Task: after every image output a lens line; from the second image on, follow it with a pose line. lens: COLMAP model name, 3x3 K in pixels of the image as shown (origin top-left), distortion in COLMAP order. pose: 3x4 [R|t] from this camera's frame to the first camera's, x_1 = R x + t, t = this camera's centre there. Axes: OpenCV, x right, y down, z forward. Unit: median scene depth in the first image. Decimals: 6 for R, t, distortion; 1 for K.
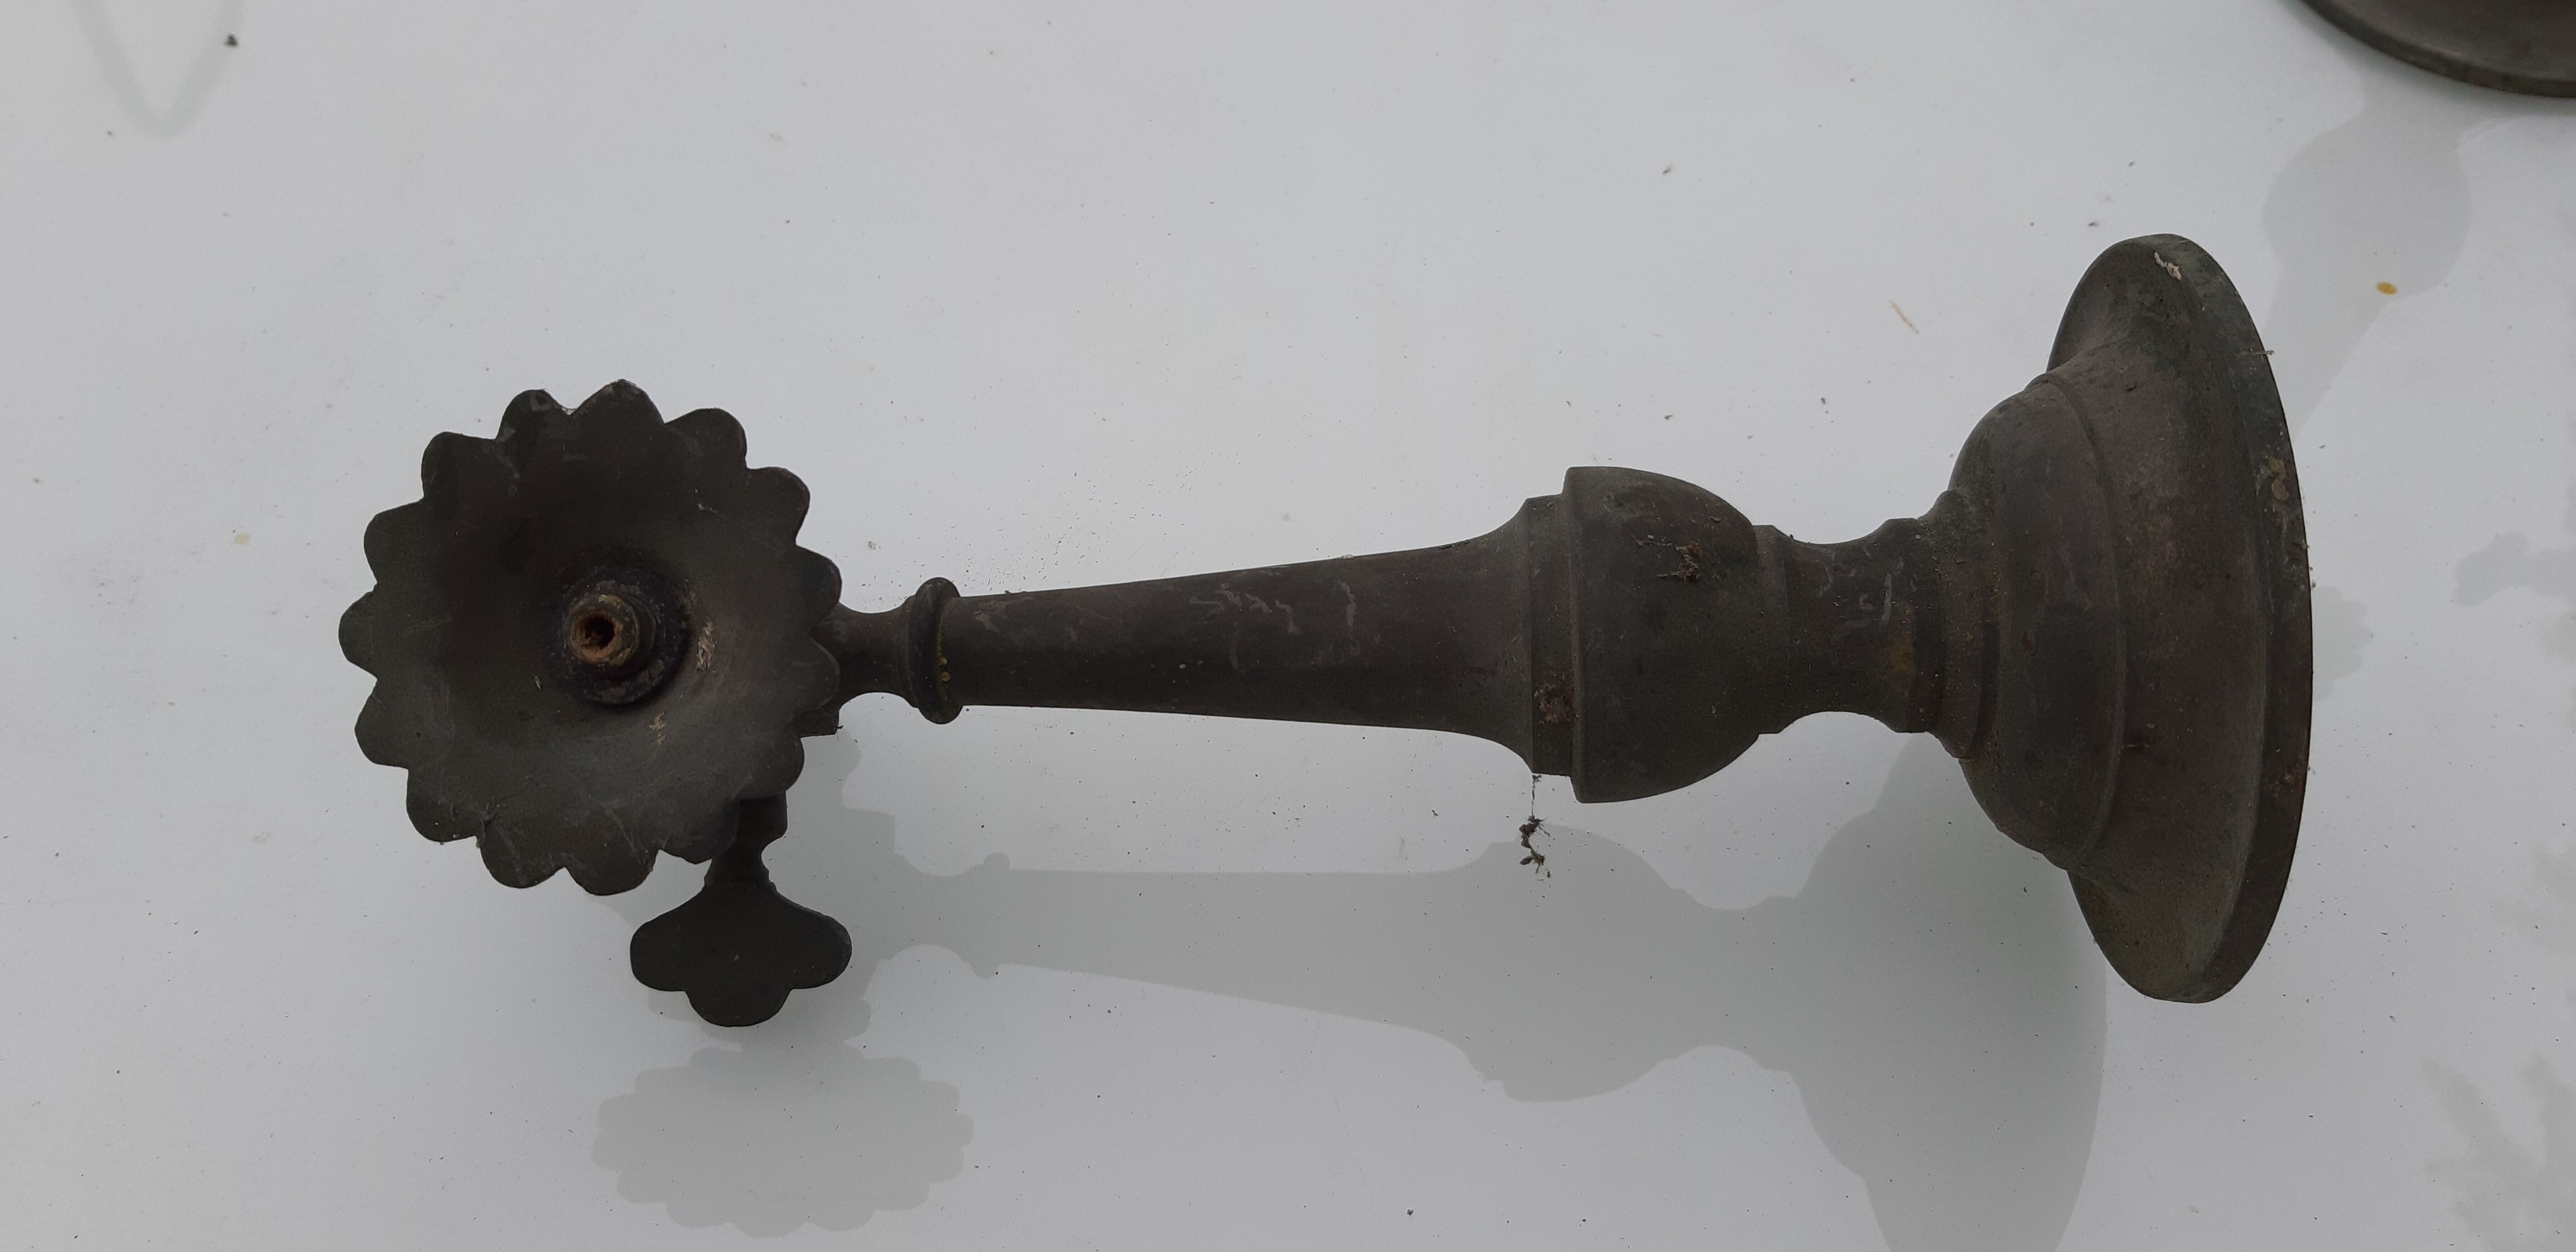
lens RADIAL K [[1838.9, 0, 1288.0], [0, 1838.9, 626.0], [0, 0, 1]] dist [0.001537, -0.001578]
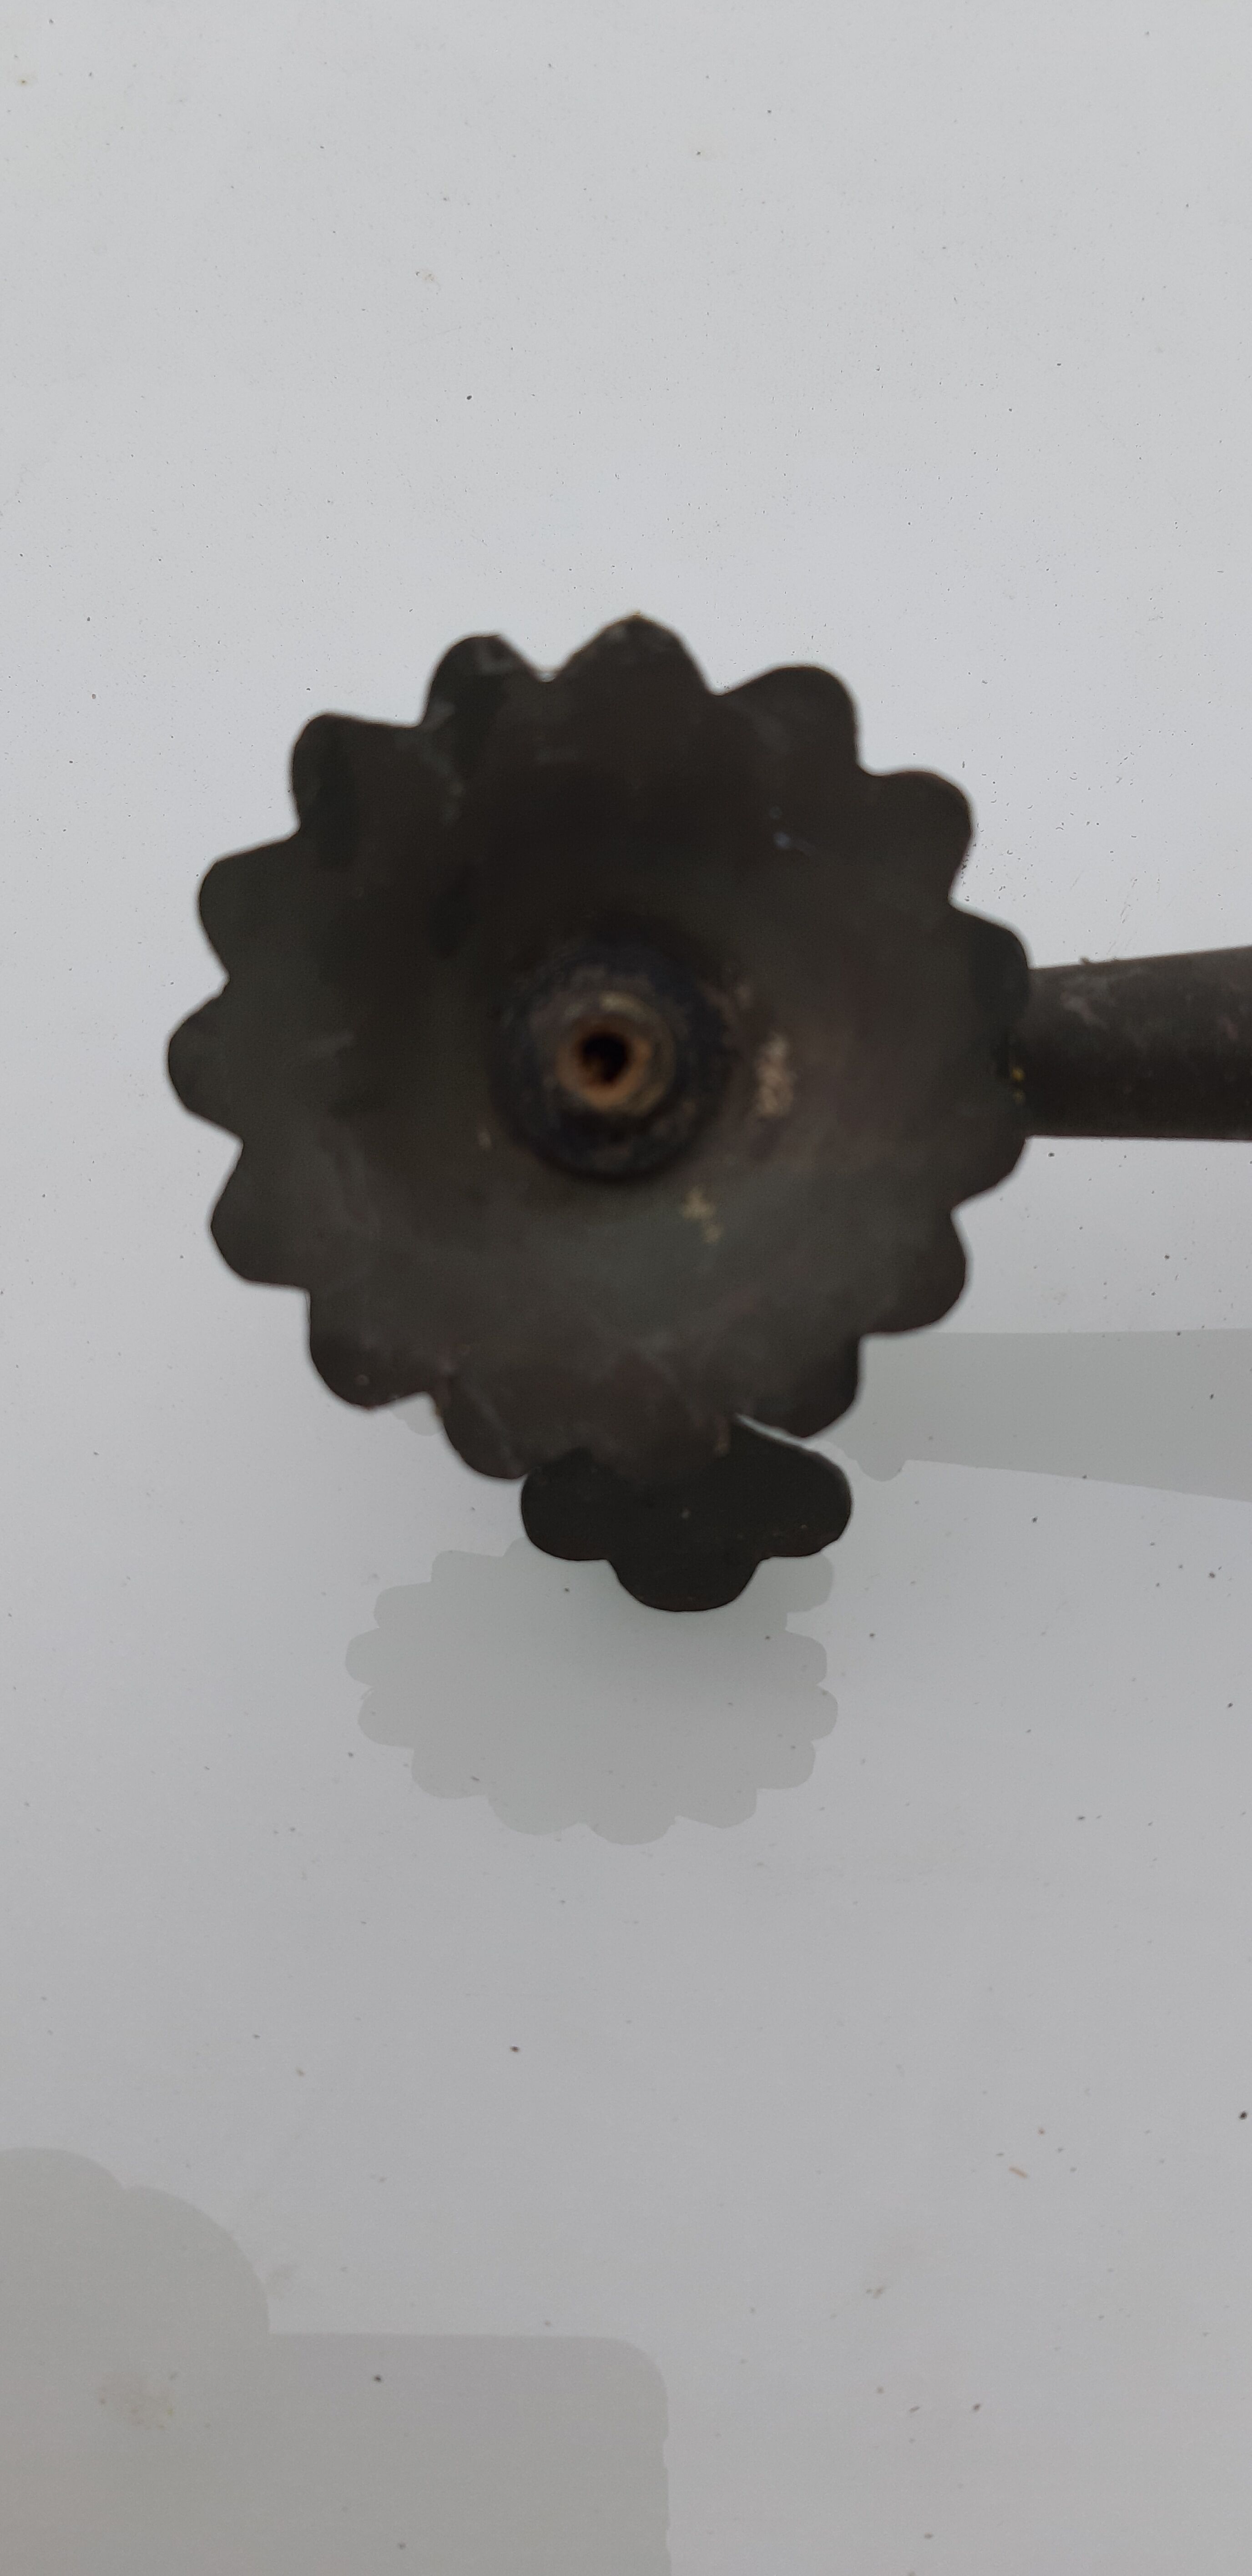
lens RADIAL K [[1880.7, 0, 626.0], [0, 1880.7, 1288.0], [0, 0, 1]] dist [0.071060, -0.000852]
pose [[0.999666, -0.019085, 0.017401, -0.379436], [0.015389, 0.981248, 0.192135, -0.041112], [-0.020742, -0.191803, 0.981214, 0.380846]]
